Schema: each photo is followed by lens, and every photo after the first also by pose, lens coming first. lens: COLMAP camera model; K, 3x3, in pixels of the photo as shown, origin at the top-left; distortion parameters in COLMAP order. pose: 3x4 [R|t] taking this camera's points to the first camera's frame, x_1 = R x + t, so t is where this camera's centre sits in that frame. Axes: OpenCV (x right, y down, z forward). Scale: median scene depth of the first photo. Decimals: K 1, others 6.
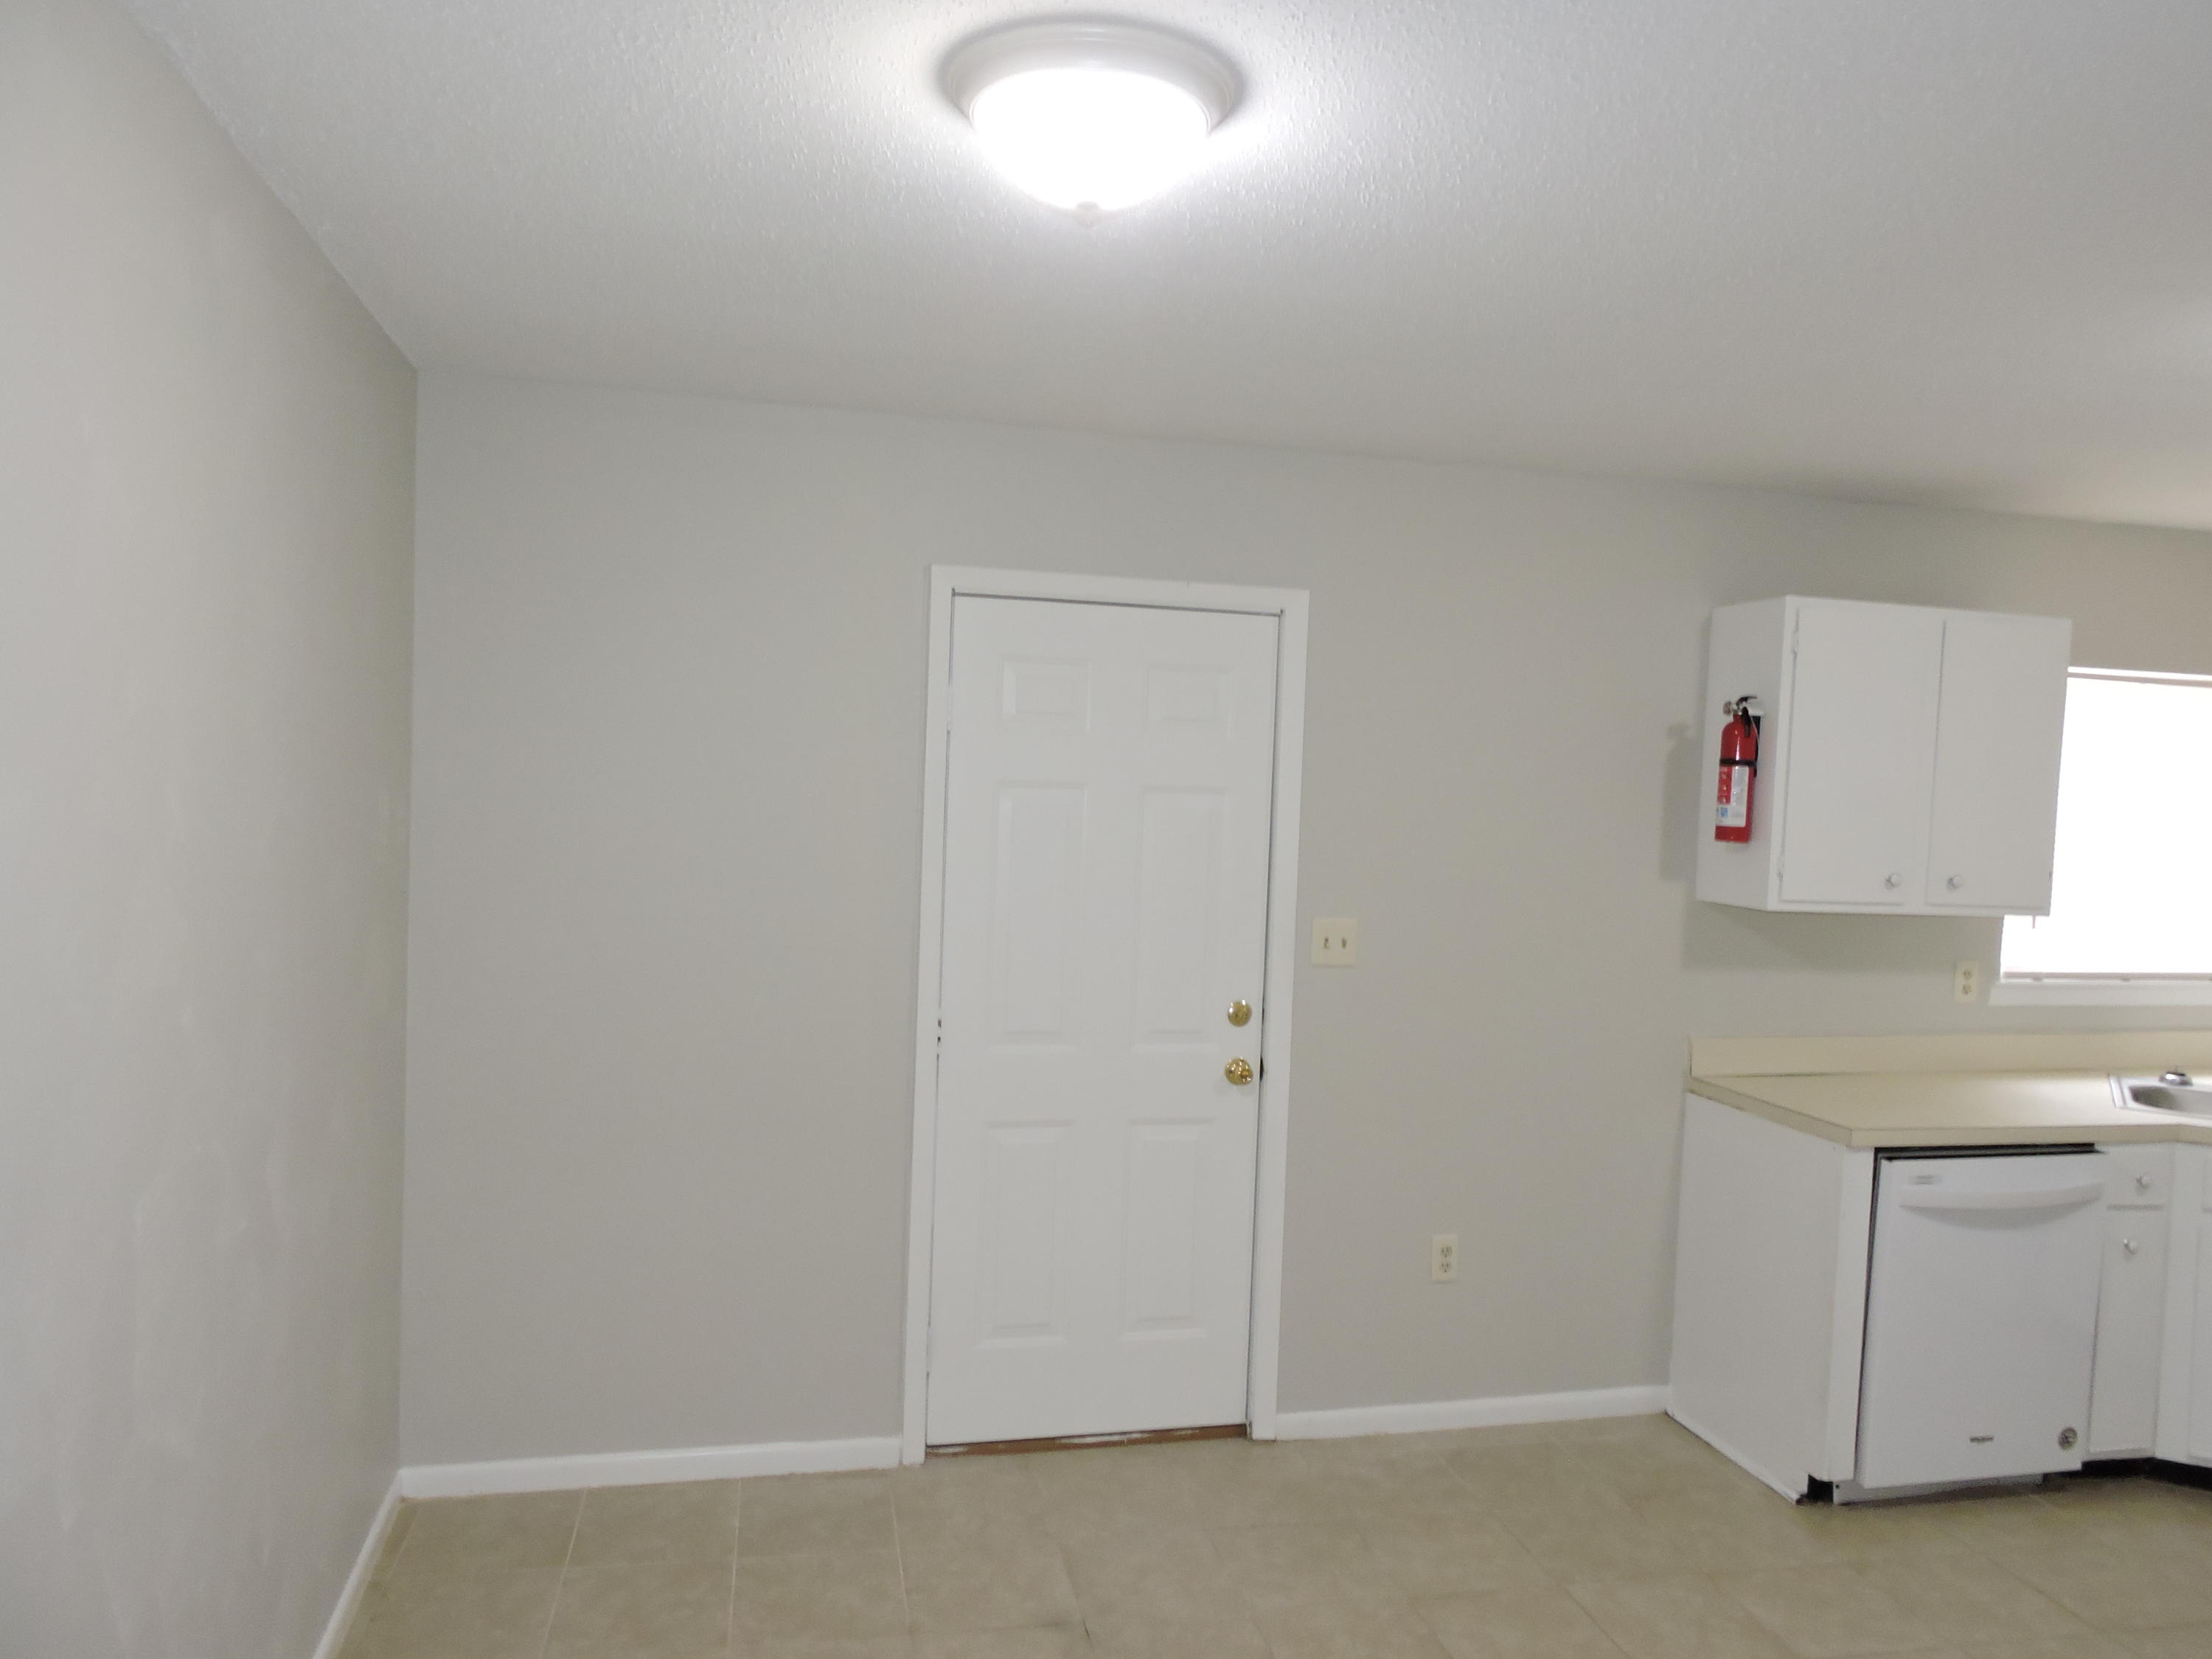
lens RADIAL K [[1541.1, 0, 1107.2], [0, 1541.1, 833.3], [0, 0, 1]] dist [-0.002709, 0.002163]
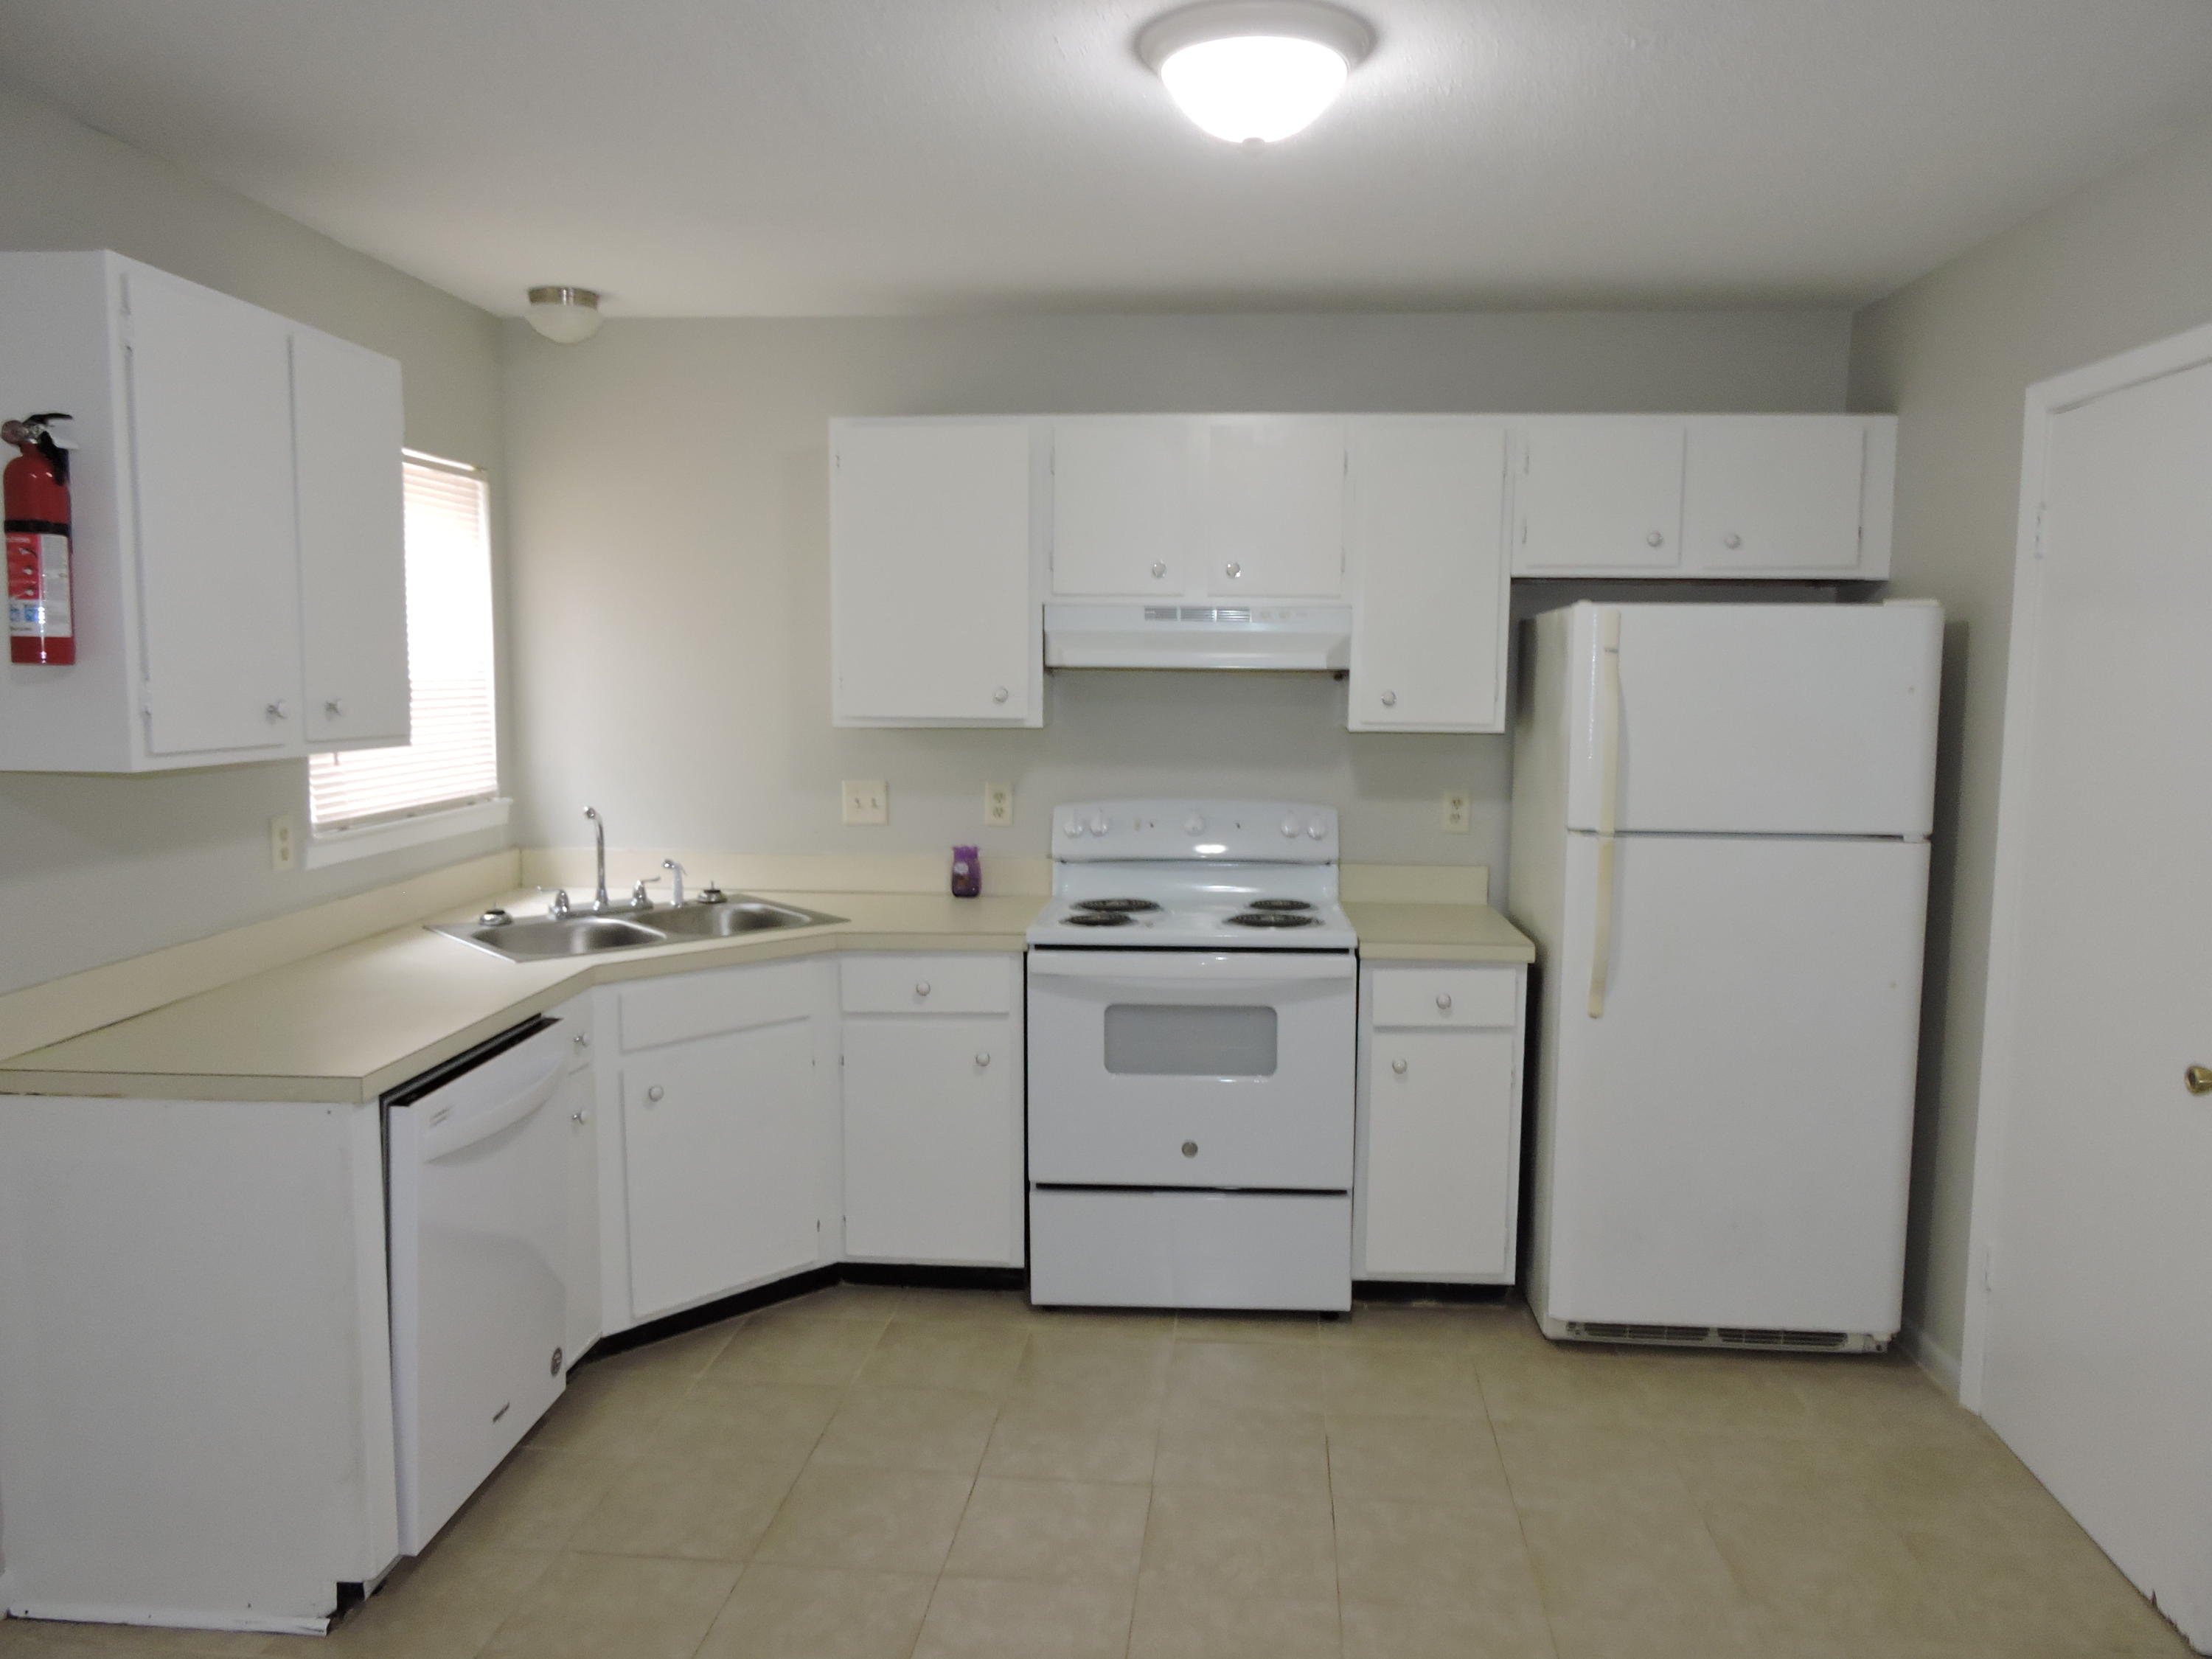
lens RADIAL K [[1541.1, 0, 1106.1], [0, 1541.1, 839.3], [0, 0, 1]] dist [-0.002709, 0.002163]
pose [[0.299457, -0.139201, 0.943901, -0.040243], [0.034522, 0.990233, 0.135082, 0.006324], [-0.953485, -0.007866, 0.301338, 0.433415]]
